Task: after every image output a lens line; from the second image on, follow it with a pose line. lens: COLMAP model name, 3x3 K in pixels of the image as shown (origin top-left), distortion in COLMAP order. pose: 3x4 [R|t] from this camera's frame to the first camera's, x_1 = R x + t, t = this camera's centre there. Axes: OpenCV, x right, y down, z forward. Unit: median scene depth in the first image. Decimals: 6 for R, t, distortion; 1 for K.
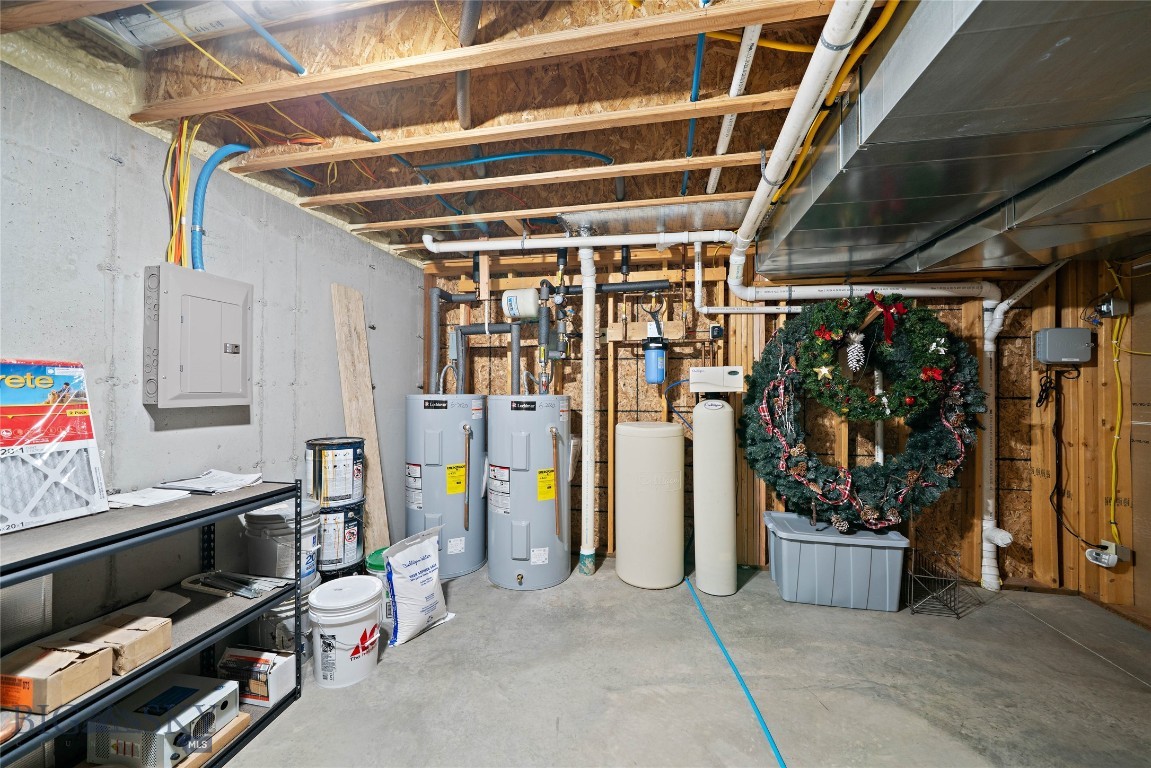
lens RADIAL K [[437.2, 0, 574.9], [0, 437.2, 383.8], [0, 0, 1]] dist [0.000813, 0.000074]
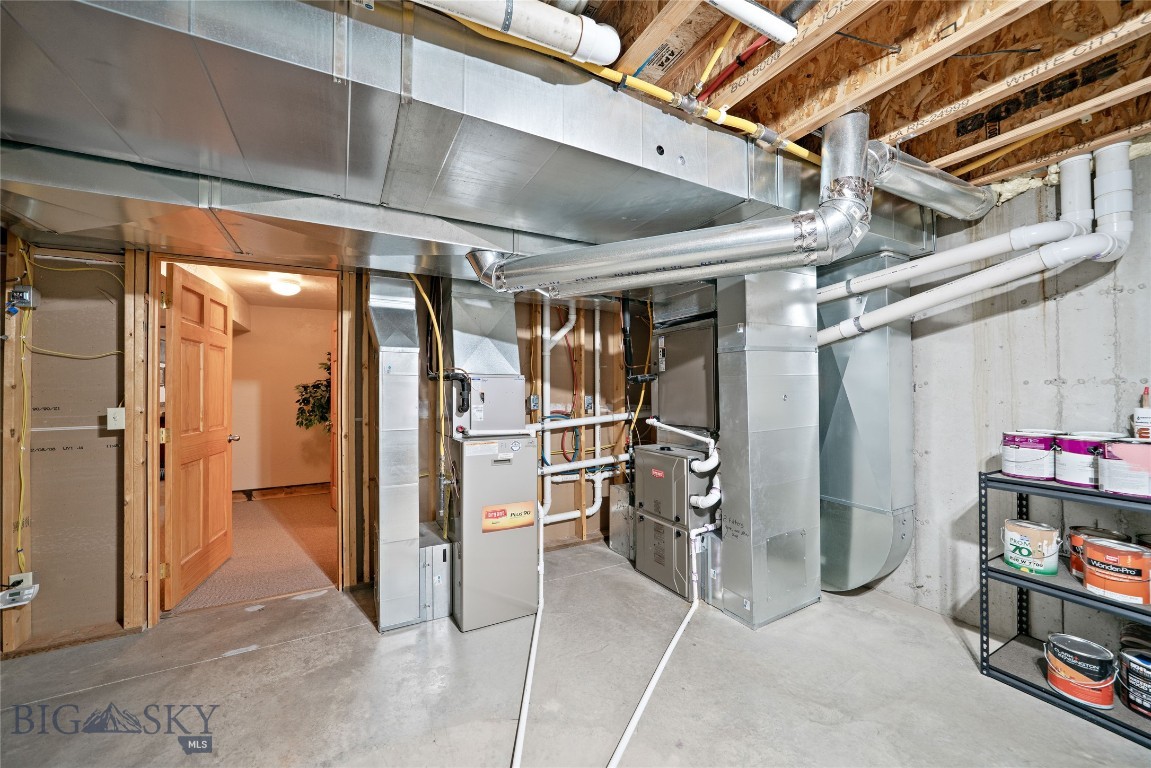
lens RADIAL K [[437.2, 0, 576.0], [0, 437.2, 384.4], [0, 0, 1]] dist [0.000813, 0.000074]
pose [[-0.637869, 0.007554, 0.770108, -0.110069], [-0.000340, 0.999949, -0.010090, 0.004565], [-0.770145, -0.006698, -0.637834, 0.714752]]
